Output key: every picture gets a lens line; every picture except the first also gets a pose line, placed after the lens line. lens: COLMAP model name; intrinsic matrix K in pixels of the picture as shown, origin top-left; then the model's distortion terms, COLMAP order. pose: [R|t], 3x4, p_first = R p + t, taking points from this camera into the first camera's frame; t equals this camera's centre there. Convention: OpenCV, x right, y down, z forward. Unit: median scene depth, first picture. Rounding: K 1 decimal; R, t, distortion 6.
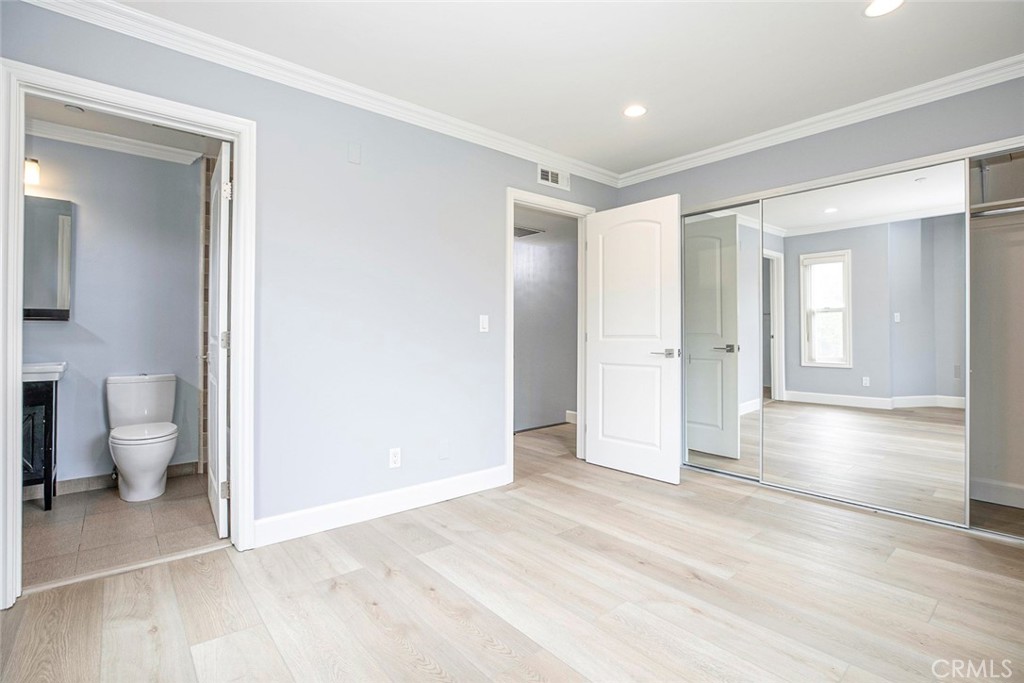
lens RADIAL K [[465.0, 0, 512.2], [0, 465.0, 336.2], [0, 0, 1]] dist [-0.004413, 0.000796]
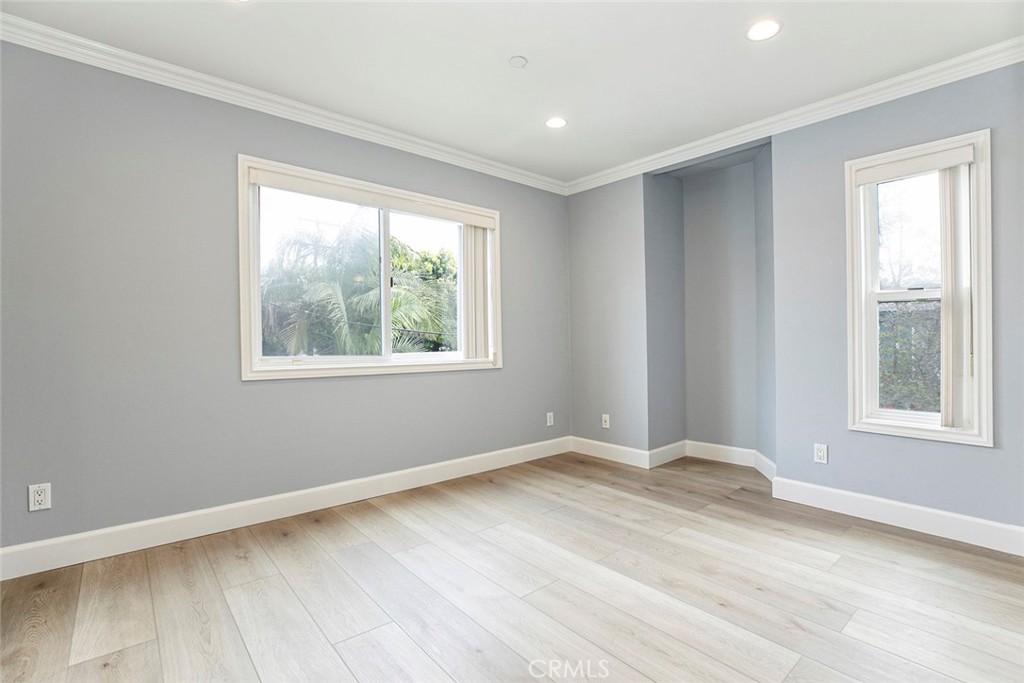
lens RADIAL K [[465.0, 0, 506.8], [0, 465.0, 339.2], [0, 0, 1]] dist [-0.004413, 0.000796]
pose [[-0.999943, 0.001349, 0.010627, 0.229852], [0.001370, 0.999997, 0.001966, 0.000949], [-0.010625, 0.001980, -0.999942, 1.748788]]
